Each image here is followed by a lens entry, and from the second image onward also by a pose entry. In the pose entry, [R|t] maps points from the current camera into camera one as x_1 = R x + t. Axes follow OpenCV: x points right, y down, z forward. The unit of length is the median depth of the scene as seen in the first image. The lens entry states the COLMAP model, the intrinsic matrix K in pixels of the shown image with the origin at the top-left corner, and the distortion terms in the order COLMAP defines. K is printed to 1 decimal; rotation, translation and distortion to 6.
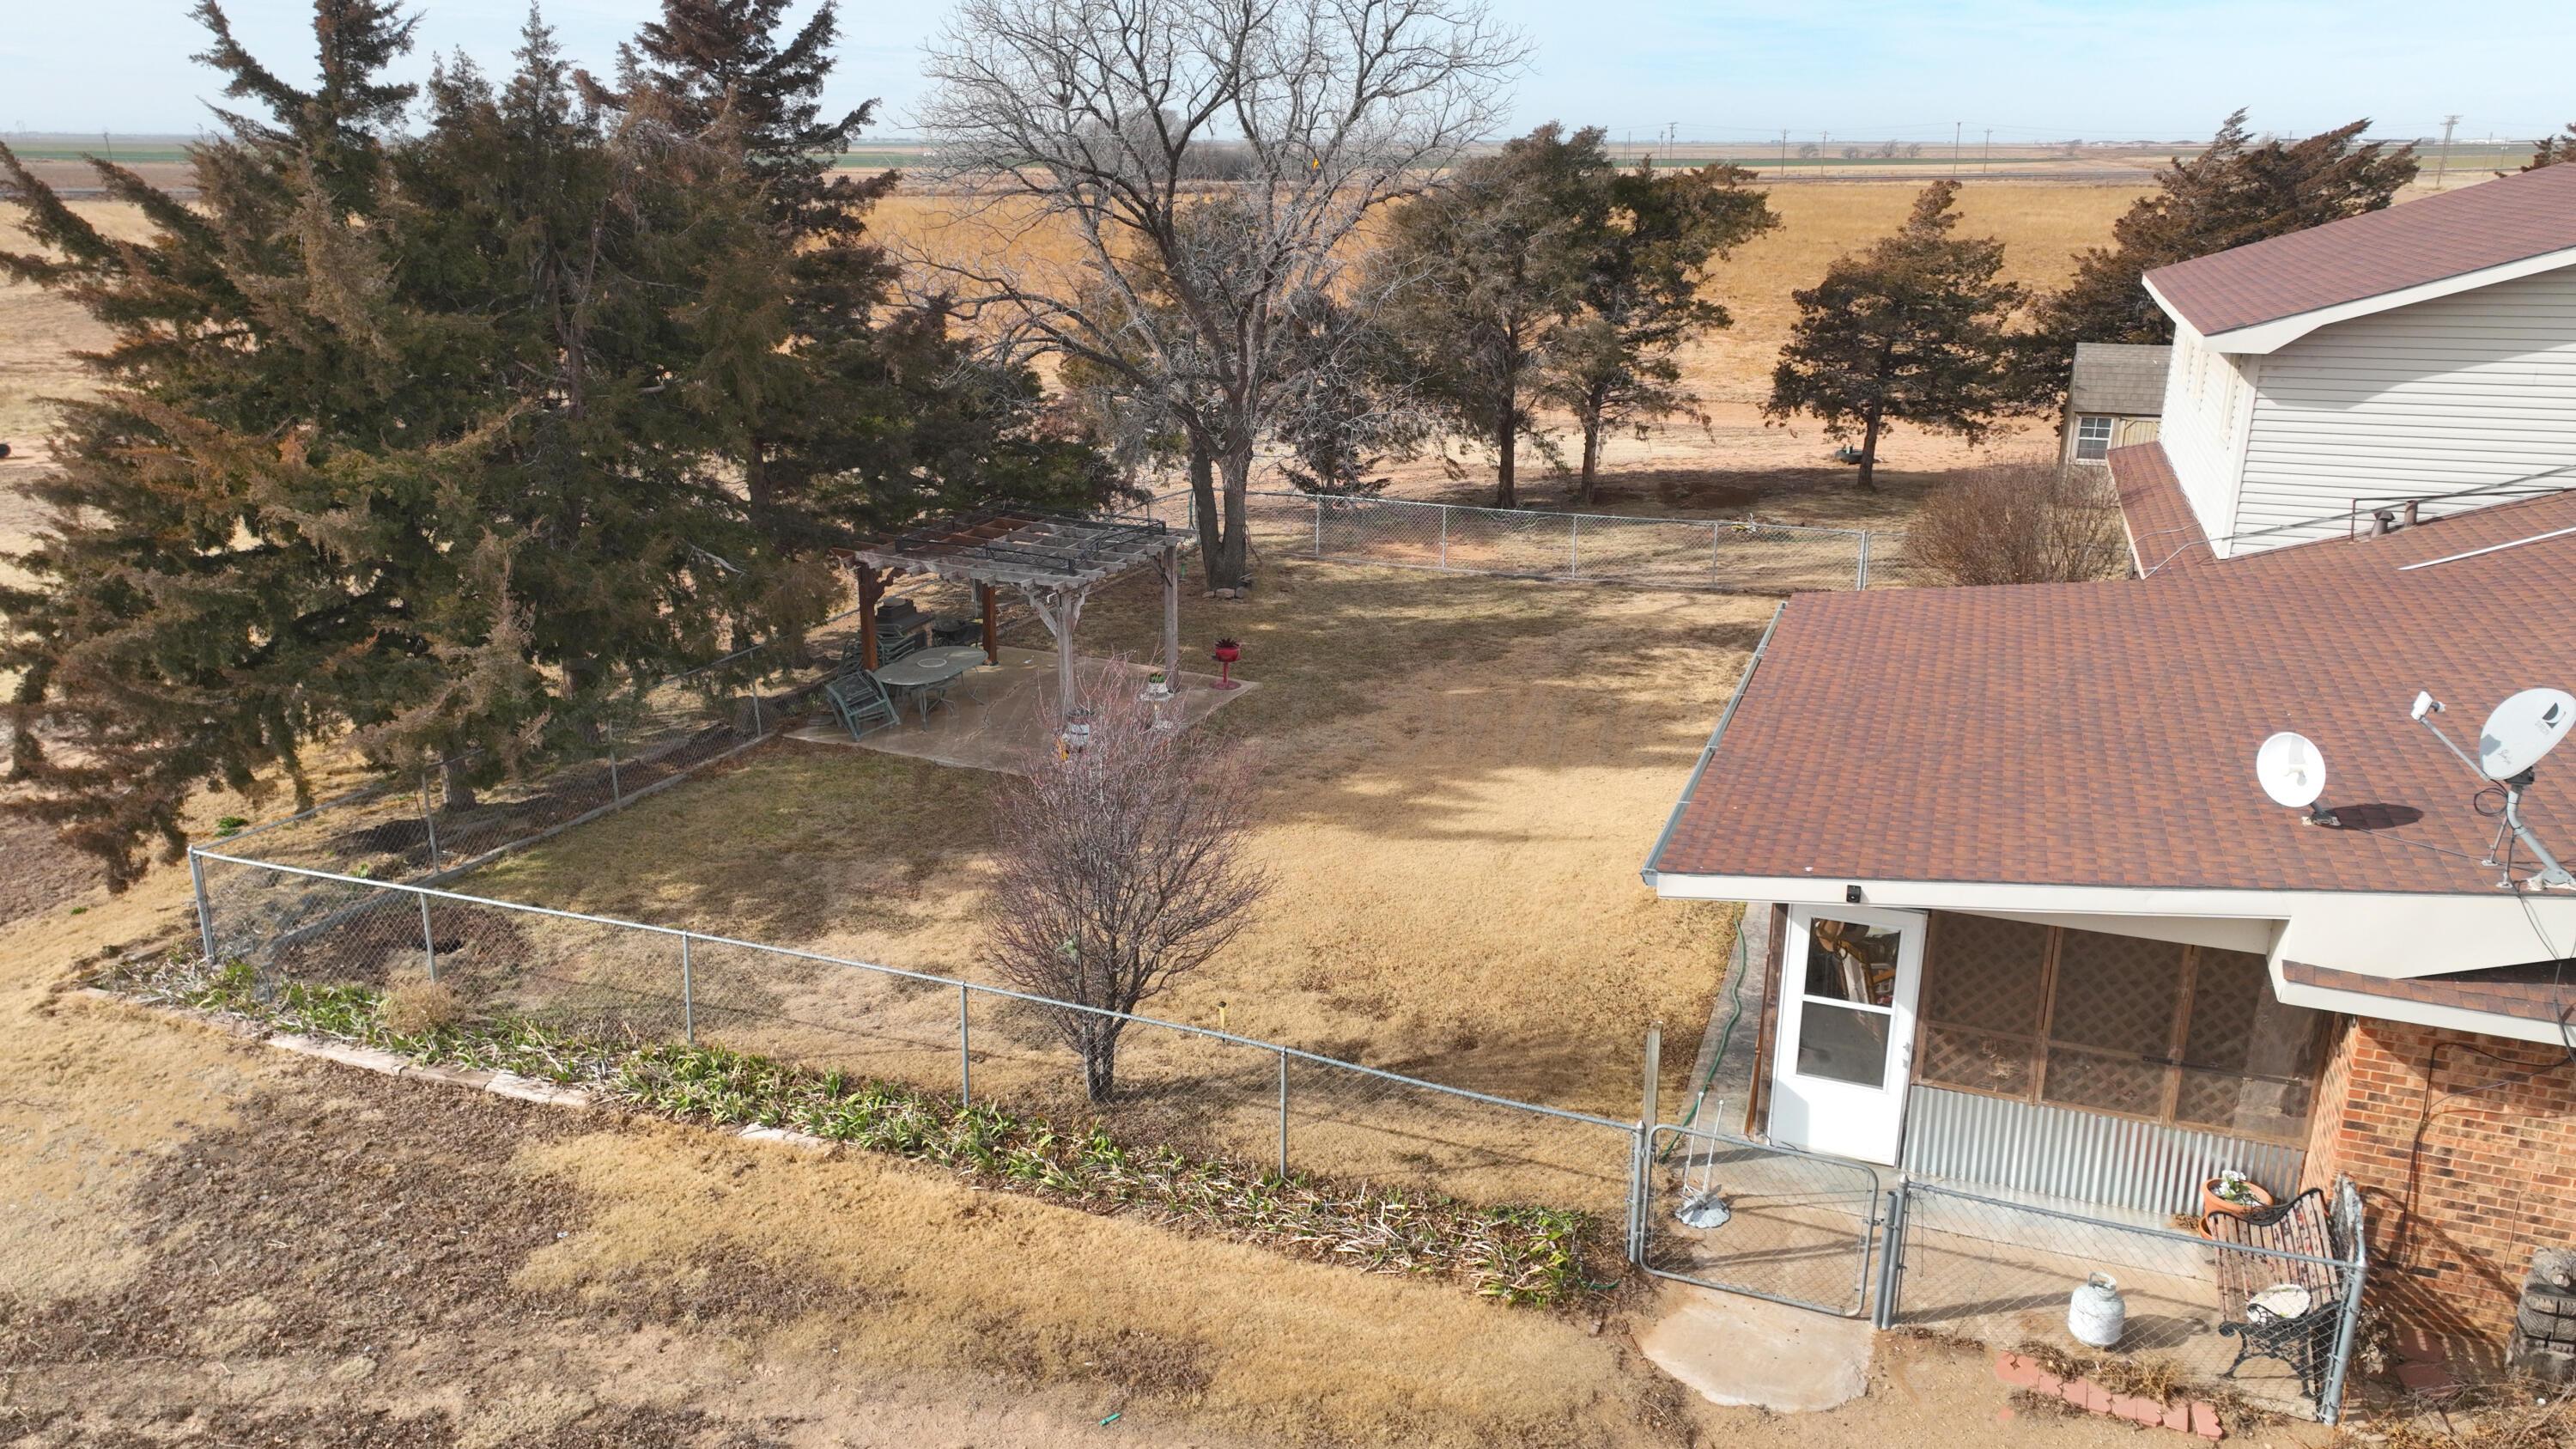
lens RADIAL K [[1797.7, 0, 1294.1], [0, 1797.7, 725.9], [0, 0, 1]] dist [0.004575, 0.002712]
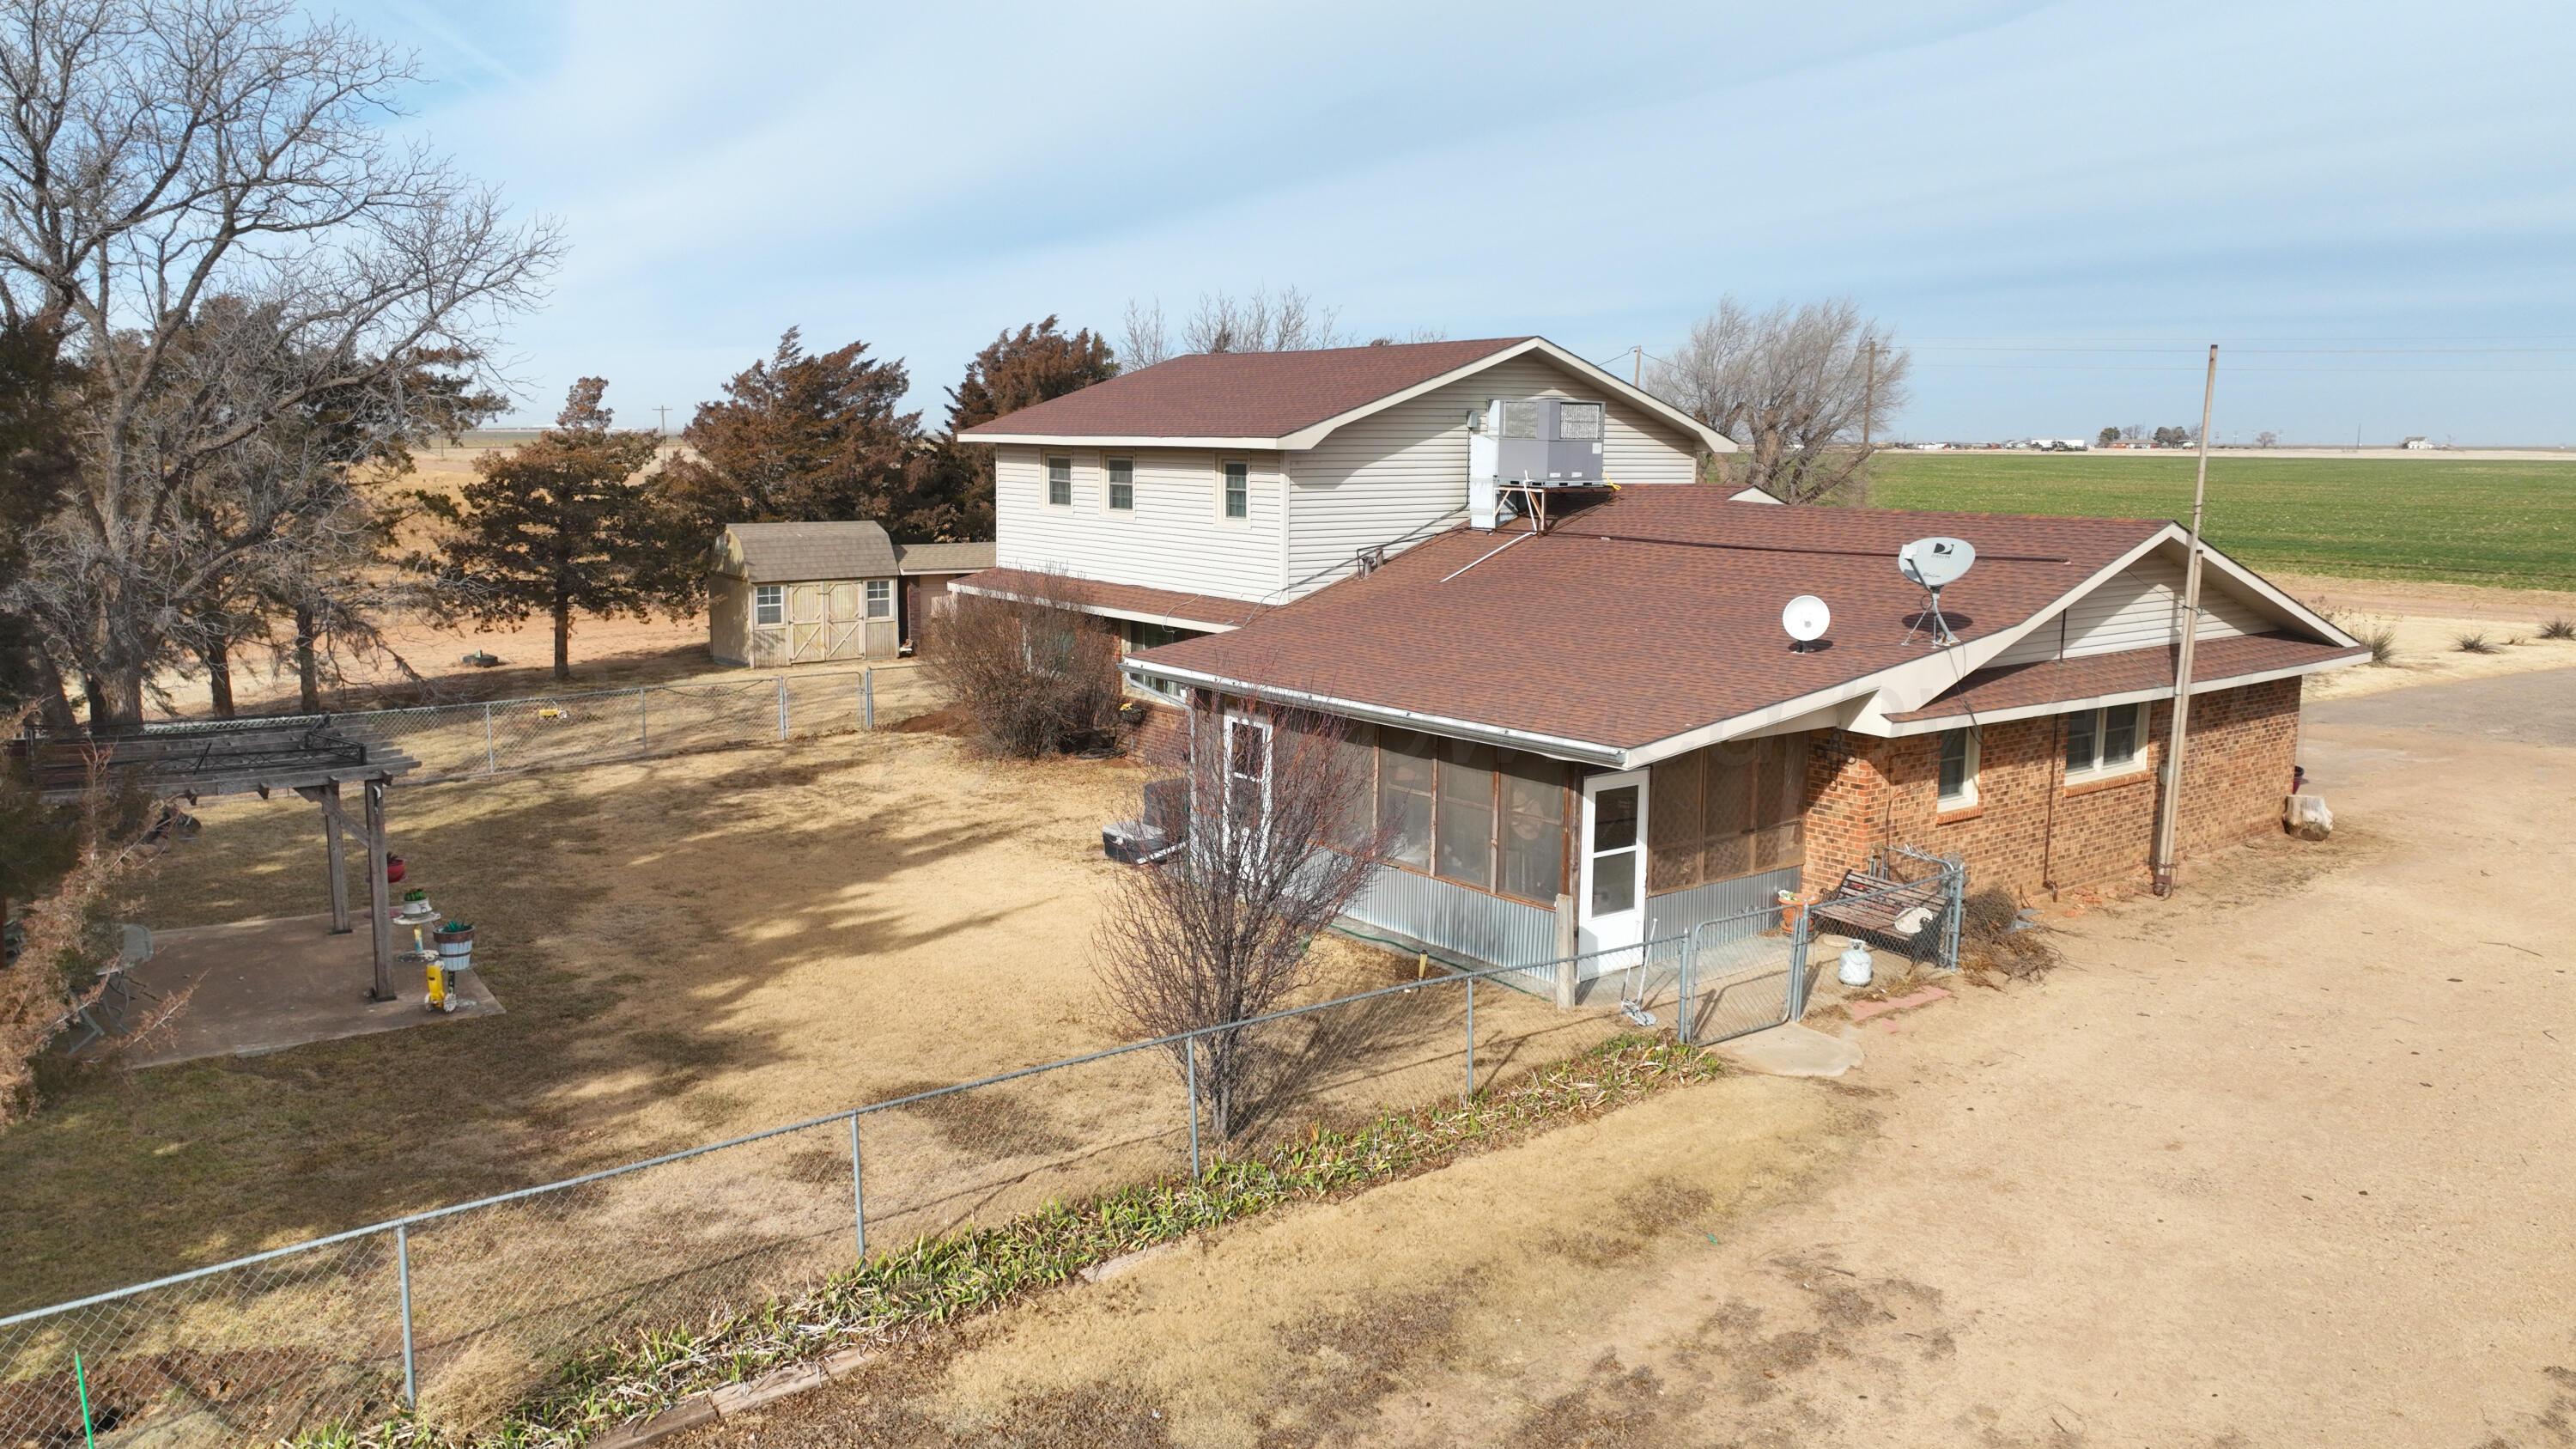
lens RADIAL K [[1797.7, 0, 1294.1], [0, 1797.7, 725.9], [0, 0, 1]] dist [0.004575, 0.002712]
pose [[0.528436, -0.132393, 0.838586, -0.838346], [0.254882, 0.966939, -0.007958, 0.010126], [-0.809809, 0.217946, 0.544711, 0.382800]]
